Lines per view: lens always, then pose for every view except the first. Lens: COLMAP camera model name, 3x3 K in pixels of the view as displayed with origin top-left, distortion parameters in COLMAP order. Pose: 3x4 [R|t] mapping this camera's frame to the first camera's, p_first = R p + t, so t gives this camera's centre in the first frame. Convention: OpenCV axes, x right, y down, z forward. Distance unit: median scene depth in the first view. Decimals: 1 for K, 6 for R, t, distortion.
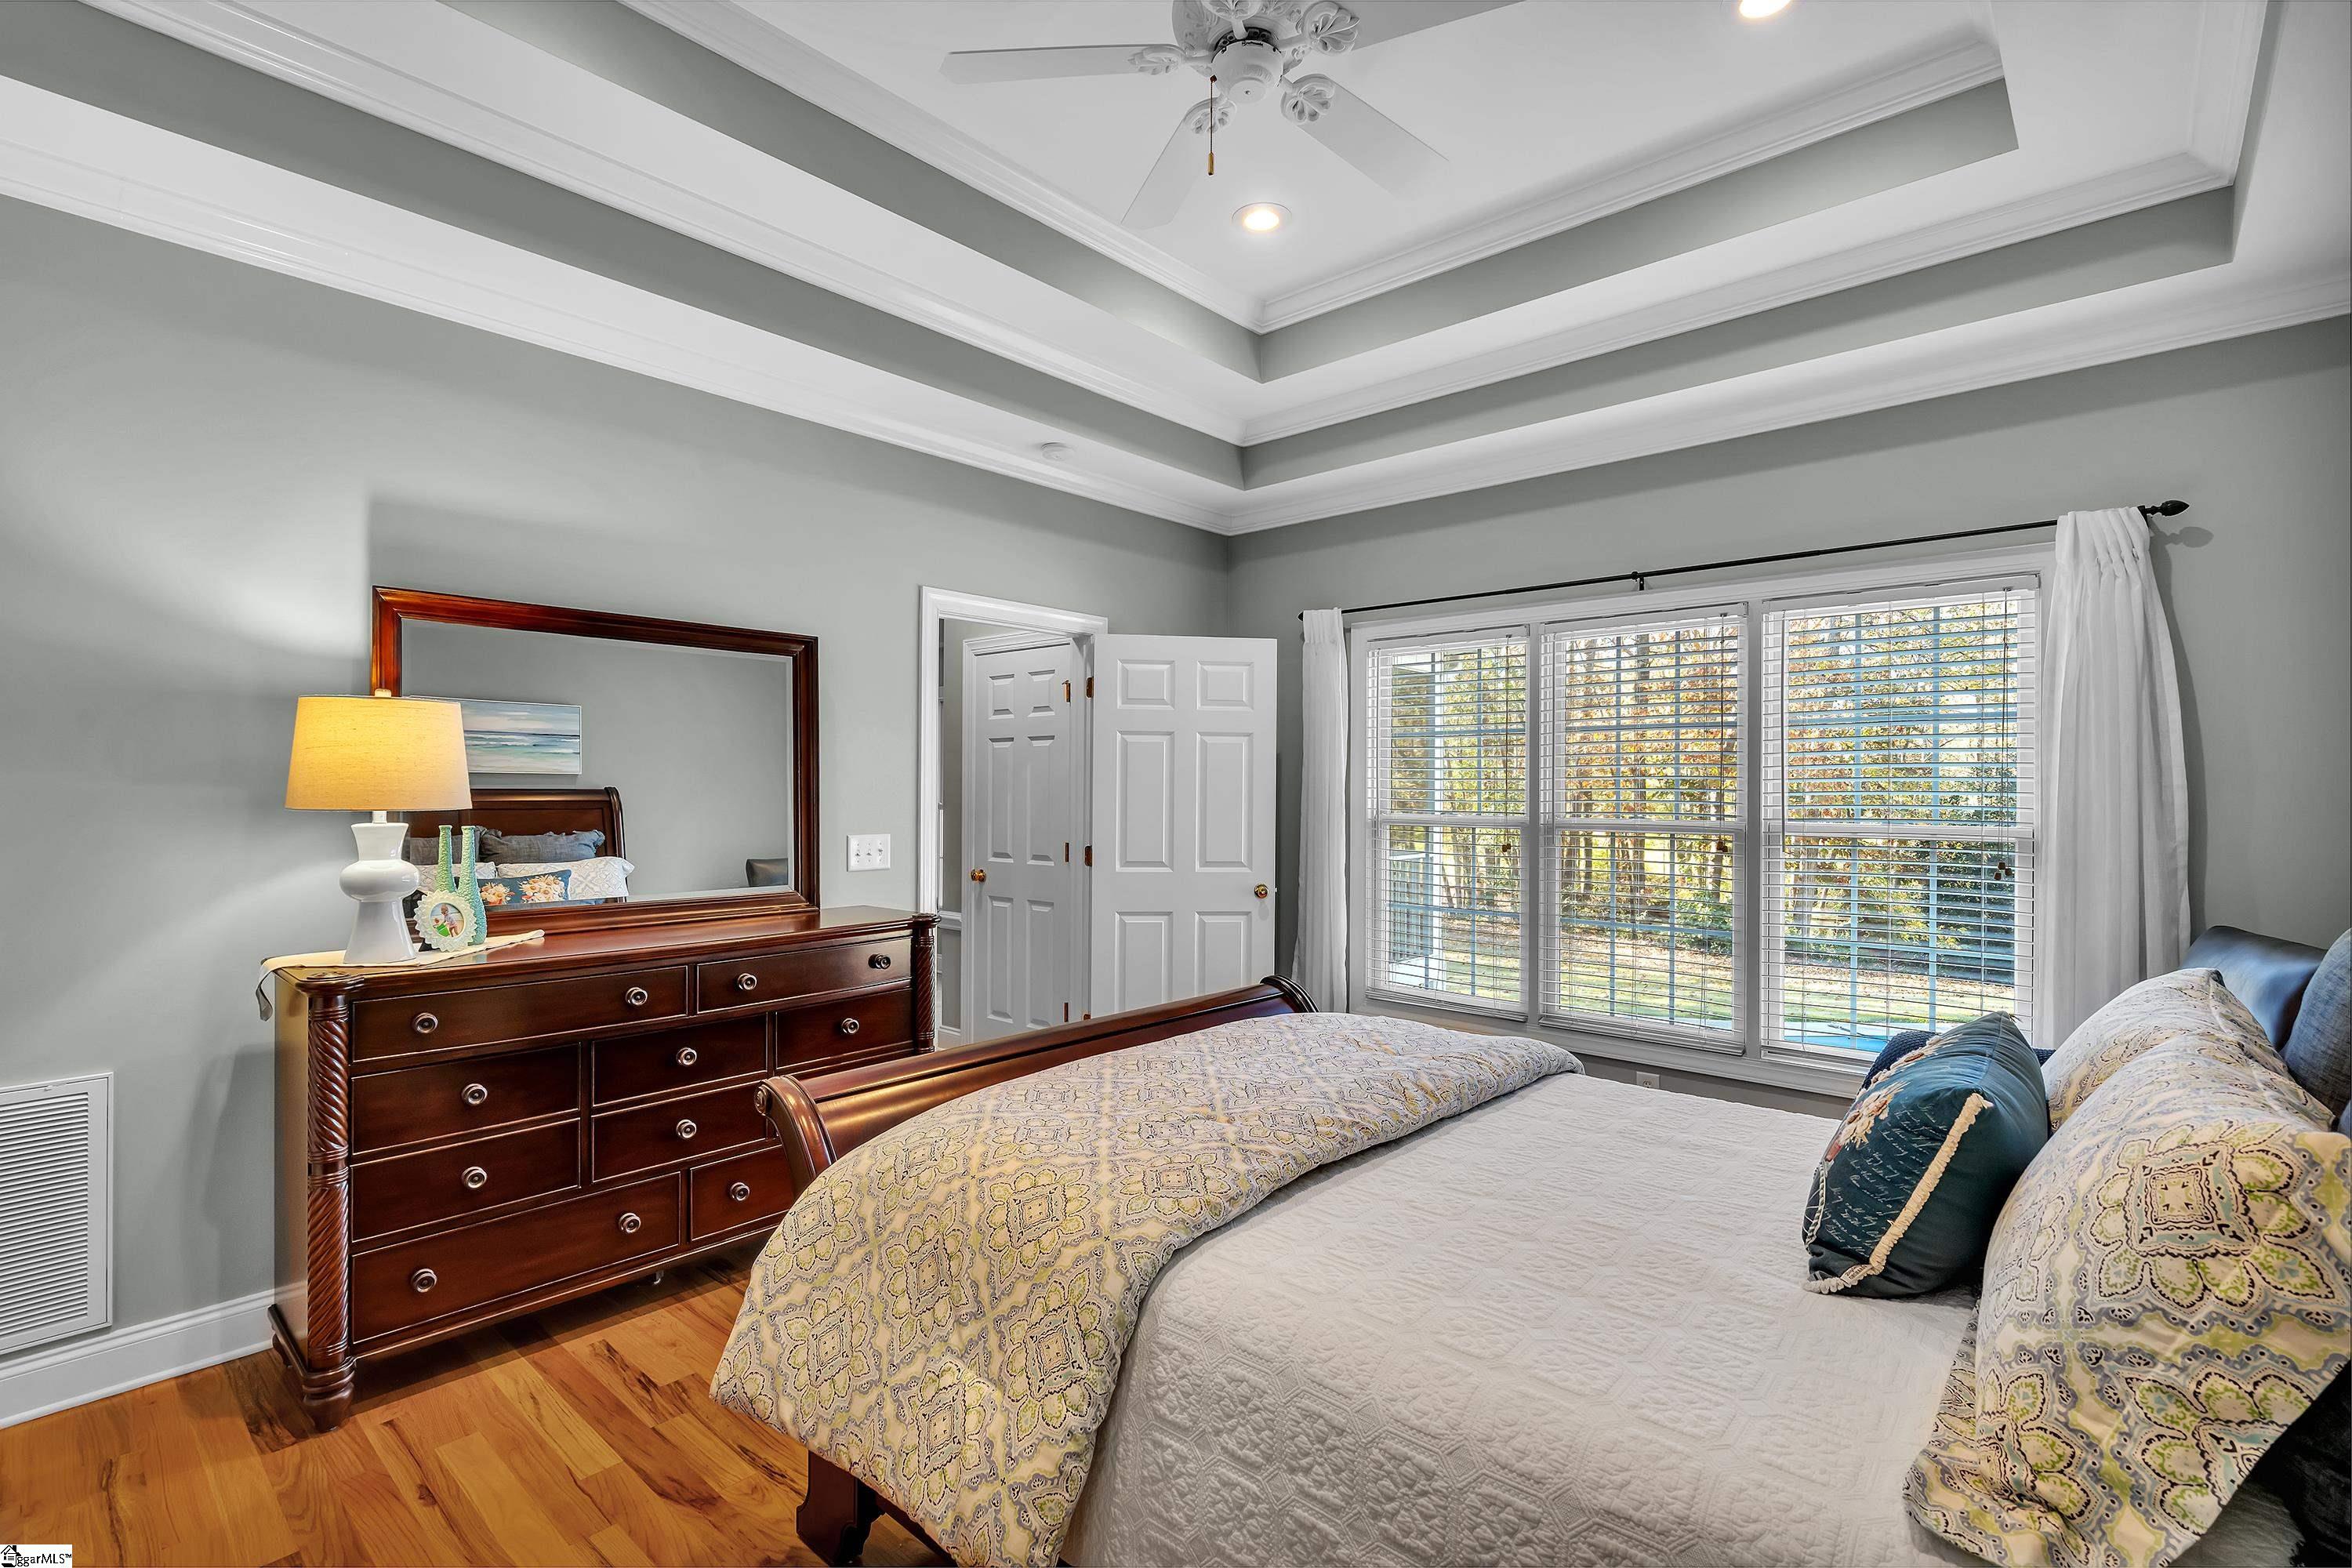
lens RADIAL K [[1051.3, 0, 1179.1], [0, 1051.3, 792.3], [0, 0, 1]] dist [-0.004365, 0.000056]
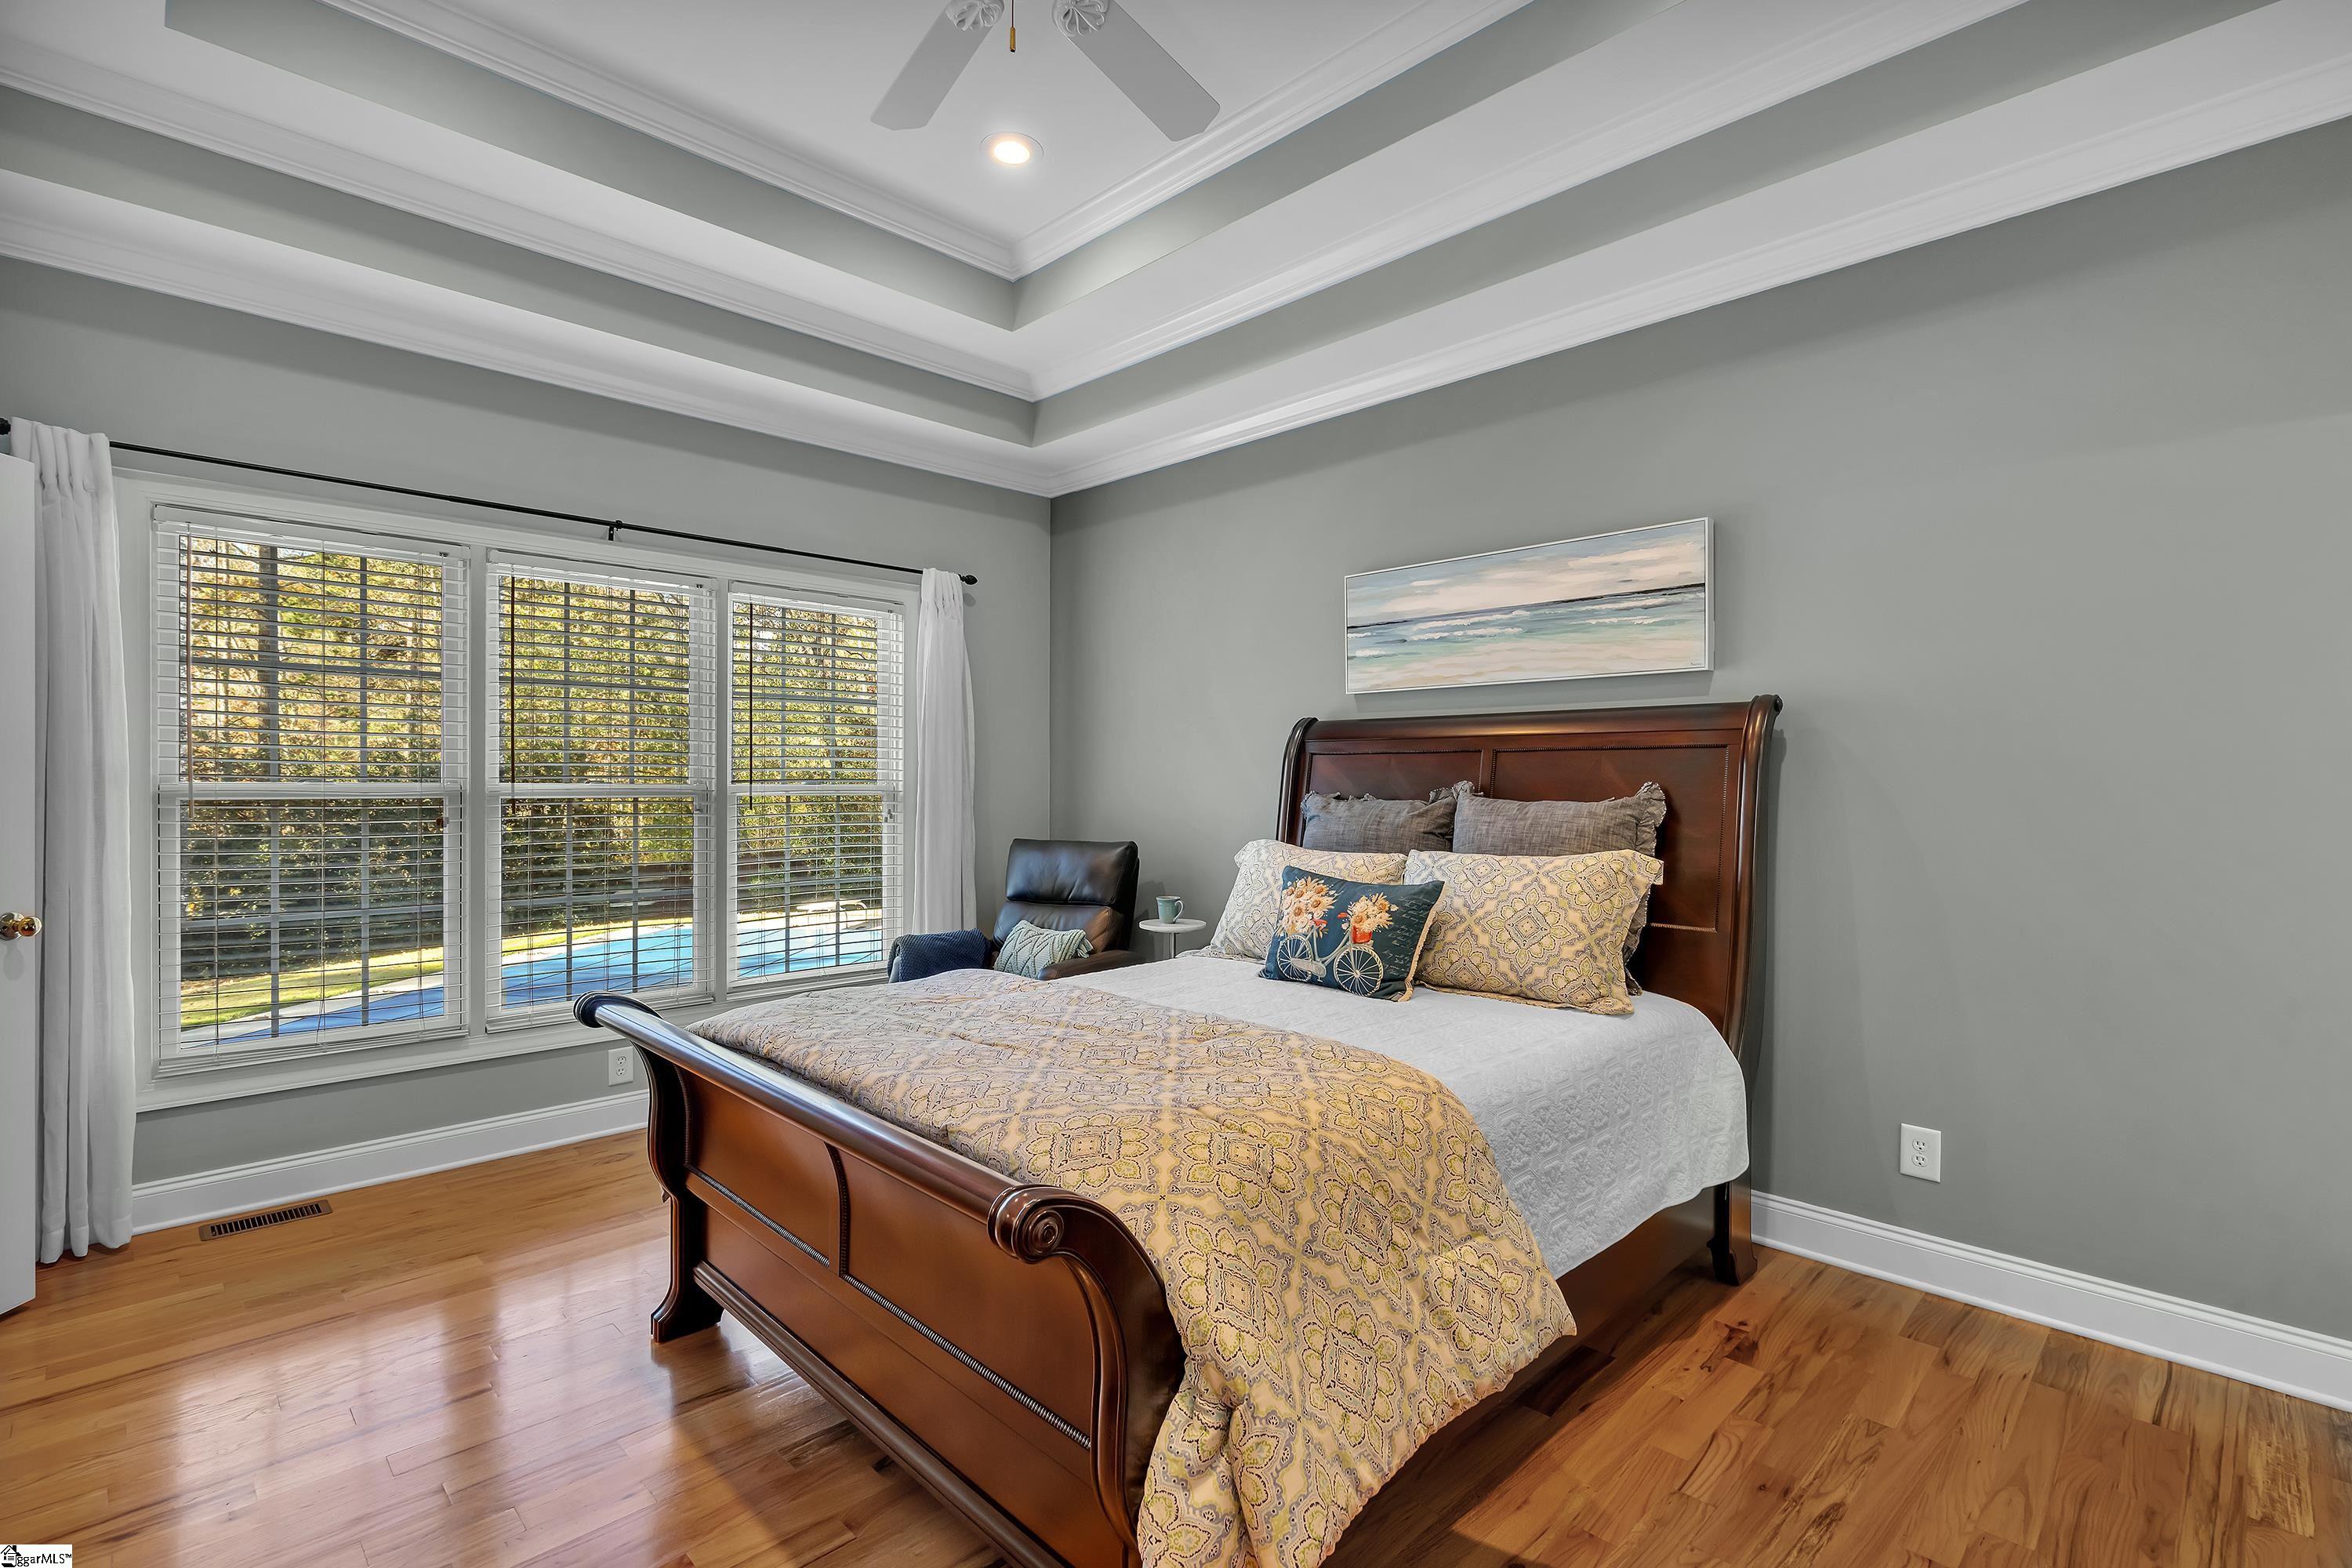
lens RADIAL K [[1051.3, 0, 1179.3], [0, 1051.3, 781.7], [0, 0, 1]] dist [-0.004365, 0.000056]
pose [[0.090984, -0.005539, 0.995837, -0.579157], [-0.000655, 0.999984, 0.005622, 0.023242], [-0.995852, -0.001164, 0.090978, 0.519506]]
